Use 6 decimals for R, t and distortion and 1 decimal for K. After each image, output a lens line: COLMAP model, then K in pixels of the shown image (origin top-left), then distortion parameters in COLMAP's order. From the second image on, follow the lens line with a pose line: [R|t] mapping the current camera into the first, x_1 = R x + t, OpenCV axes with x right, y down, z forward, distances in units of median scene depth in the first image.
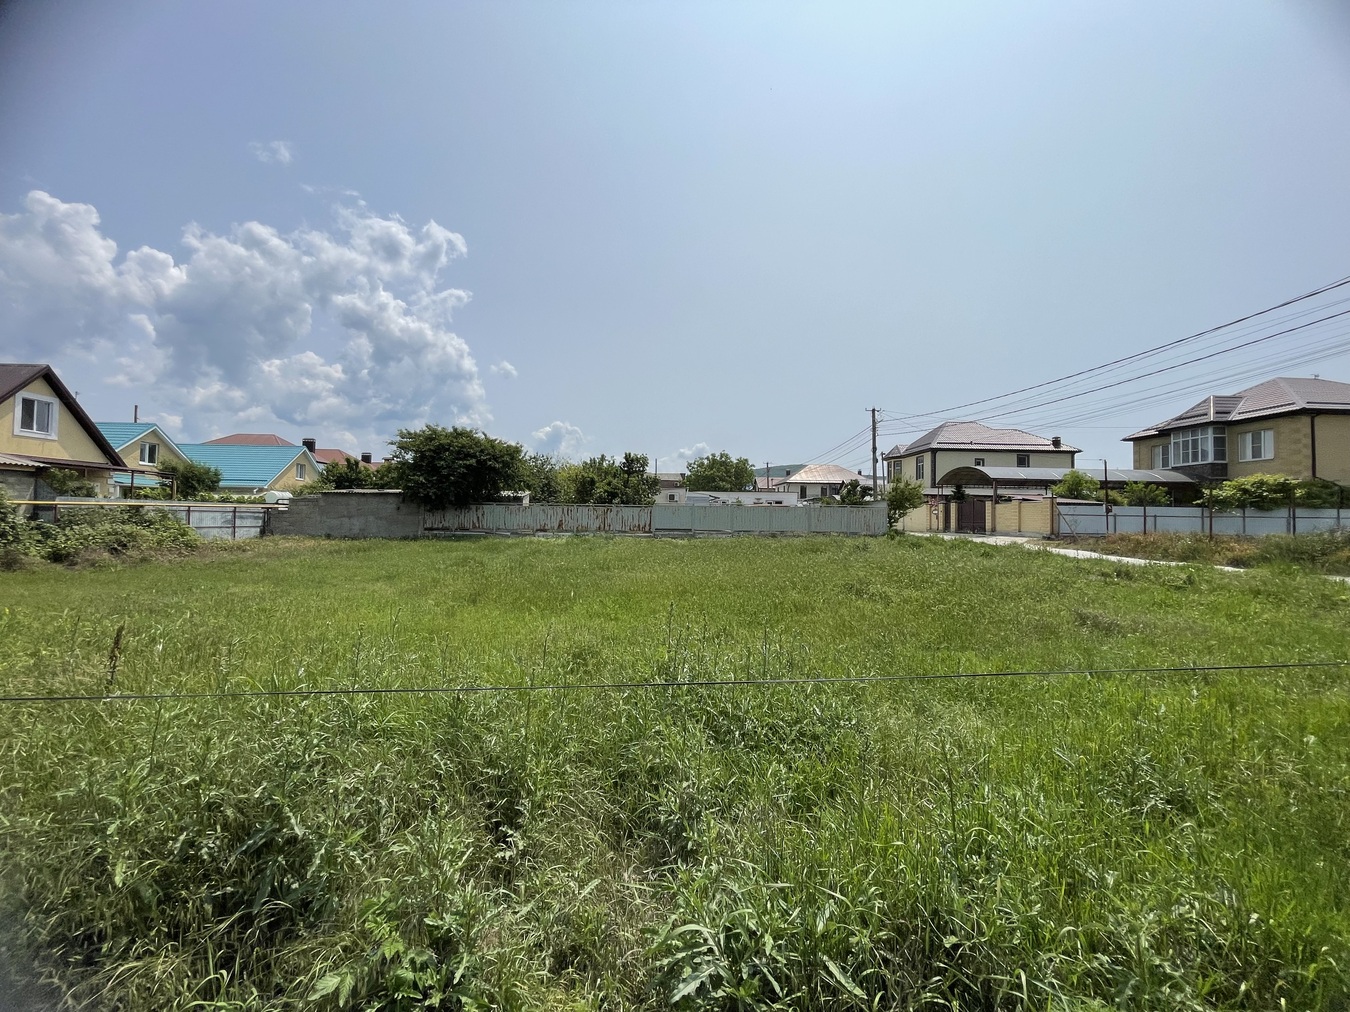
lens RADIAL K [[547.2, 0, 673.7], [0, 547.2, 505.3], [0, 0, 1]] dist [0.000690, 0.000140]
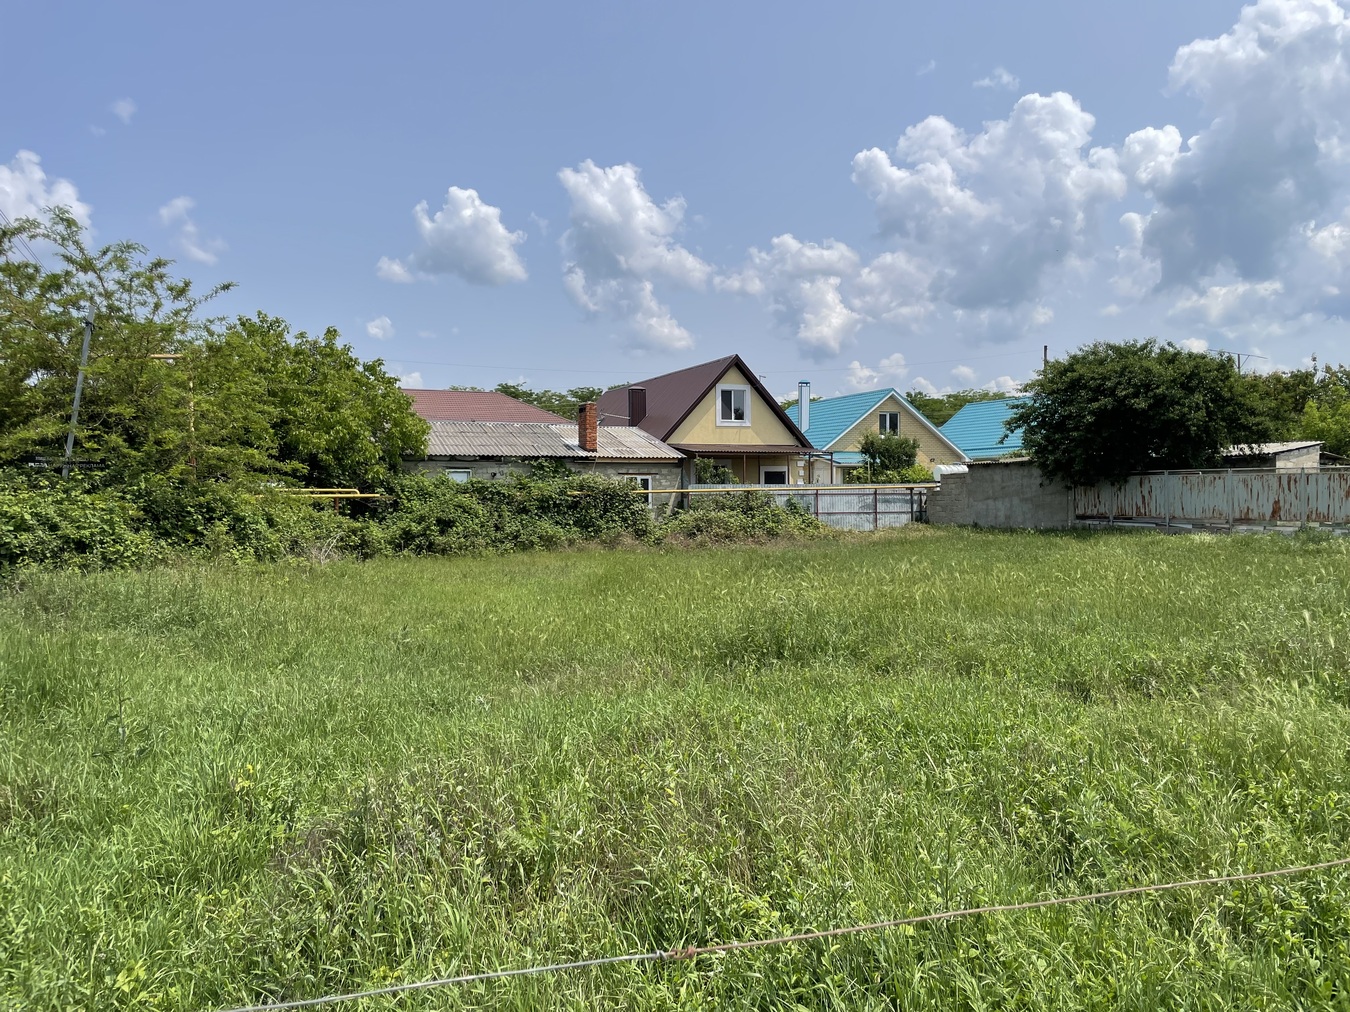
lens RADIAL K [[1009.2, 0, 696.1], [0, 1009.2, 498.1], [0, 0, 1]] dist [0.072821, -0.103464]
pose [[0.352951, -0.011200, -0.935575, 0.467335], [0.035841, 0.999356, 0.001557, 0.004712], [0.934955, -0.034081, 0.353125, 0.189940]]
